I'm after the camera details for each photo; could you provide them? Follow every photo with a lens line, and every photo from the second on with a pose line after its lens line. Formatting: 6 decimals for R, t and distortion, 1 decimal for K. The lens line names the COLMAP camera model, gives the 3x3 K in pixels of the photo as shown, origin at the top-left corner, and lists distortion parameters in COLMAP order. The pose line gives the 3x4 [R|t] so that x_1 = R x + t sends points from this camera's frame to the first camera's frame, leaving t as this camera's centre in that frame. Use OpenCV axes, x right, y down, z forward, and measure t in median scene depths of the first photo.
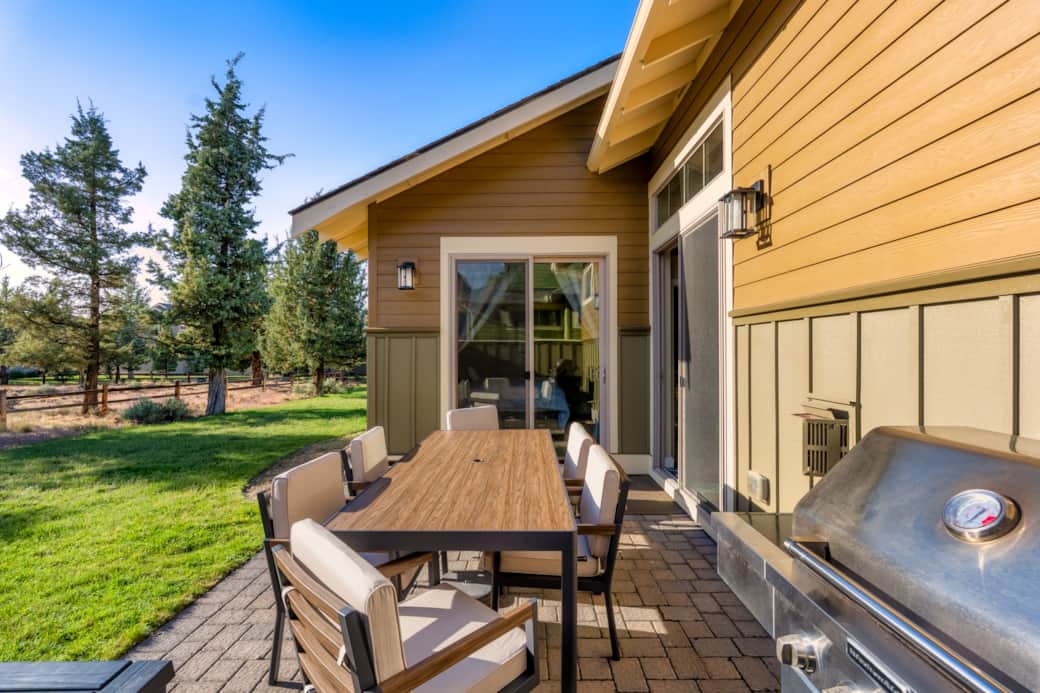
lens RADIAL K [[463.5, 0, 520.0], [0, 463.5, 346.5], [0, 0, 1]] dist [-0.000472, 0.000034]
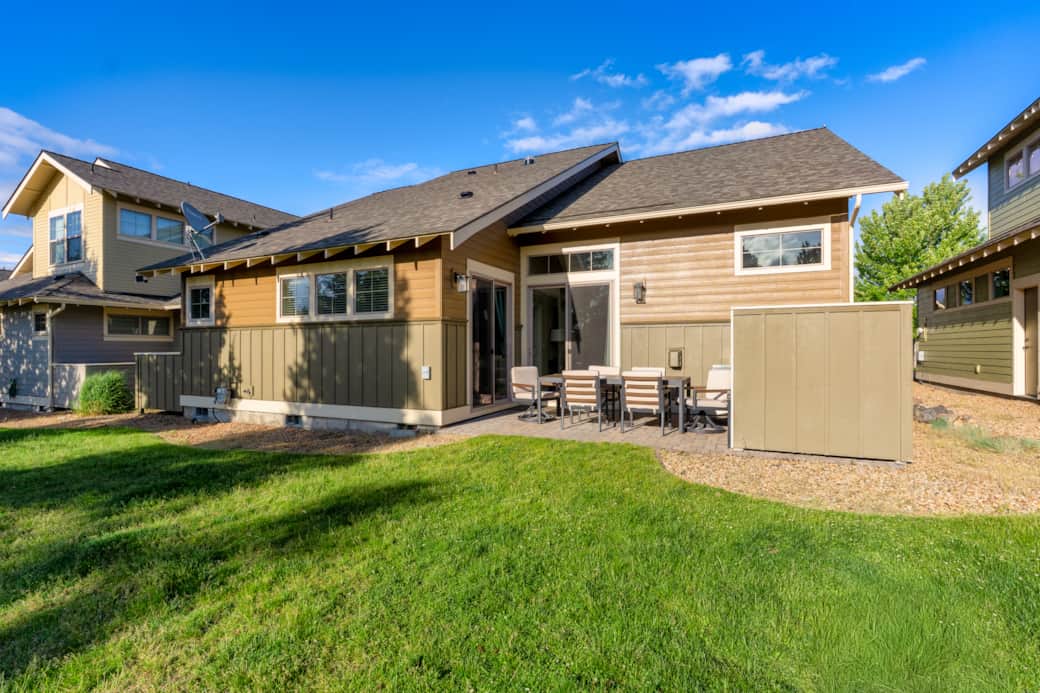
lens RADIAL K [[463.5, 0, 520.0], [0, 463.5, 346.5], [0, 0, 1]] dist [-0.000472, 0.000034]
pose [[0.417737, 0.006822, 0.908542, -1.801663], [-0.008148, 0.999960, -0.003762, 0.058527], [-0.908531, -0.005832, 0.417776, 0.307502]]
